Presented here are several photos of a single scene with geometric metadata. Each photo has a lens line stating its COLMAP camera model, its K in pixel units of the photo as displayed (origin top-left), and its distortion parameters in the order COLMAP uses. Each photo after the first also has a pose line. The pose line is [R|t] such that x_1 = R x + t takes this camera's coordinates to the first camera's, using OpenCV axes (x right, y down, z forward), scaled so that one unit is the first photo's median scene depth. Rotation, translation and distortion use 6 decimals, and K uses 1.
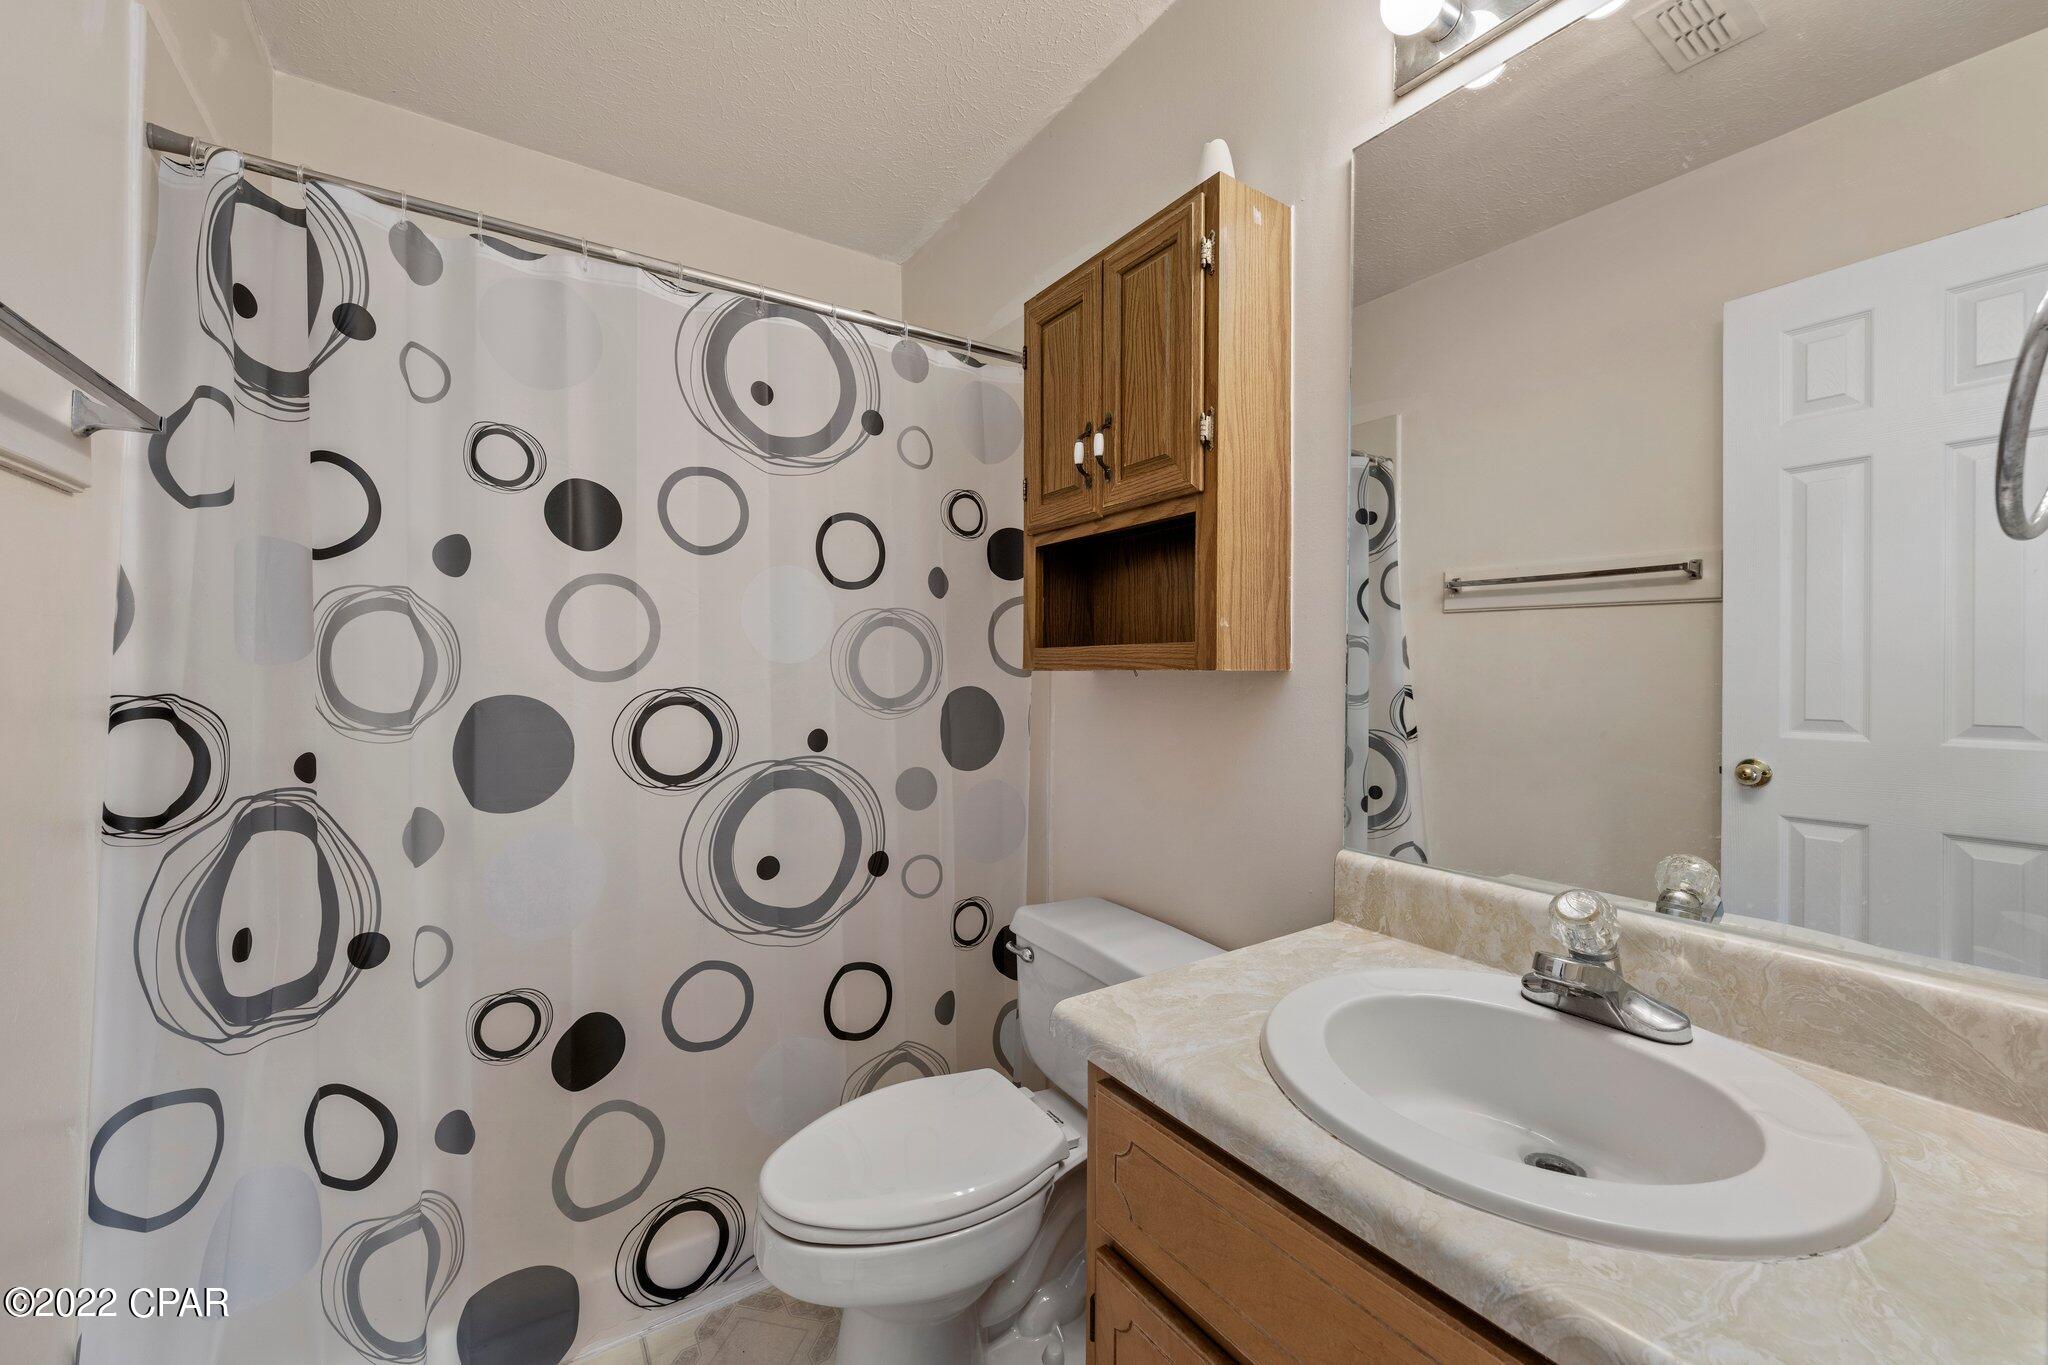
lens RADIAL K [[817.5, 0, 1012.1], [0, 817.5, 668.5], [0, 0, 1]] dist [-0.006146, 0.000242]
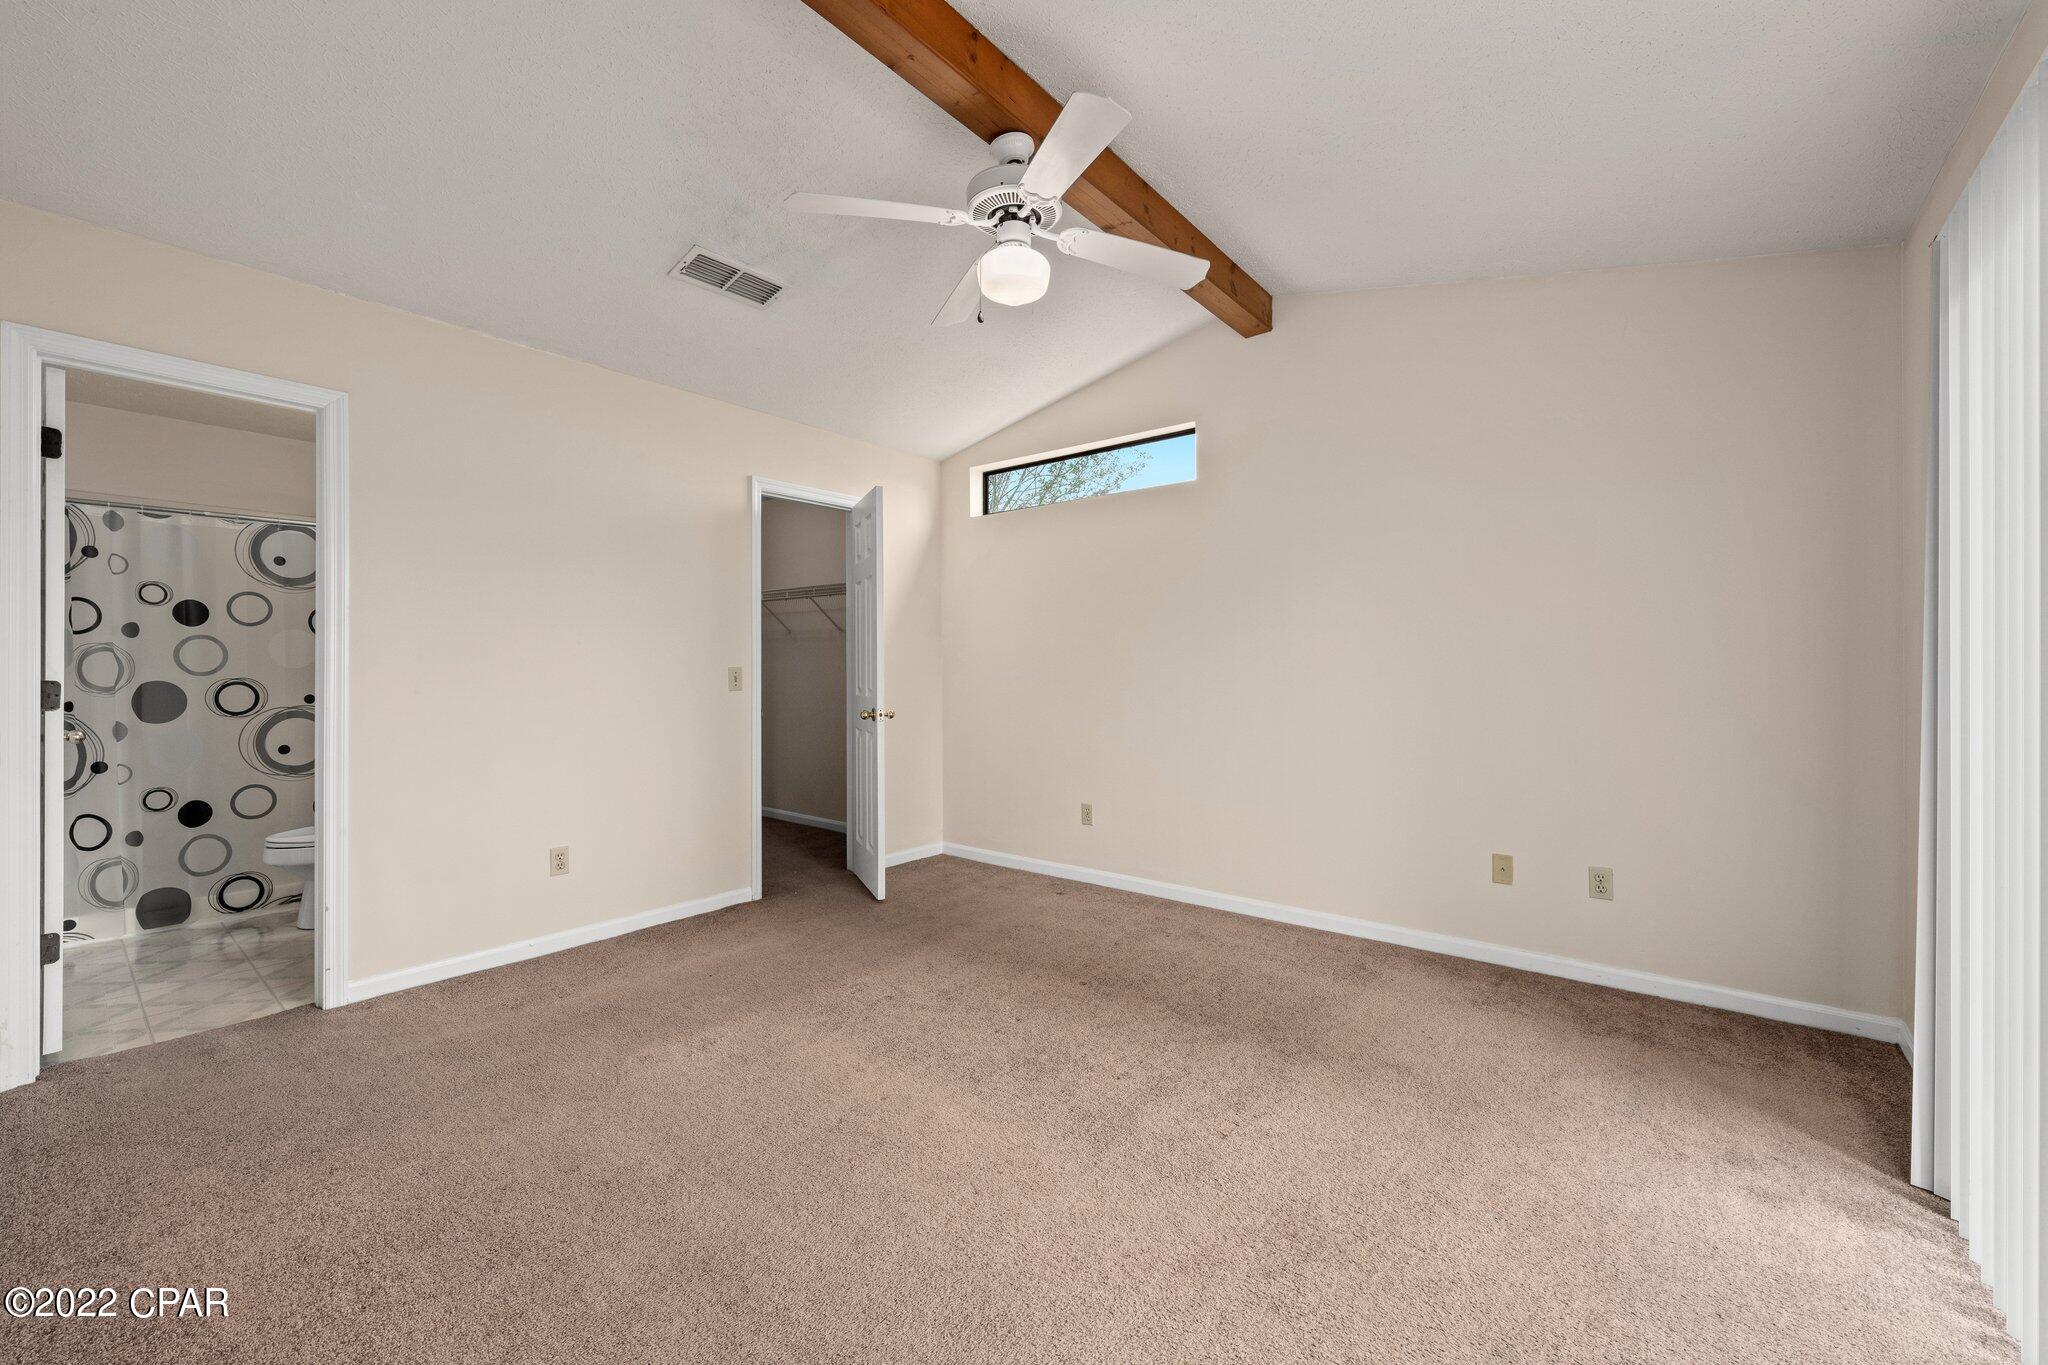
lens RADIAL K [[817.5, 0, 1022.8], [0, 817.5, 668.7], [0, 0, 1]] dist [-0.006146, 0.000242]
pose [[0.959037, -0.007572, 0.283181, 1.361280], [0.006991, 0.999971, 0.003062, 0.003280], [-0.283196, -0.000956, 0.959062, -2.372080]]
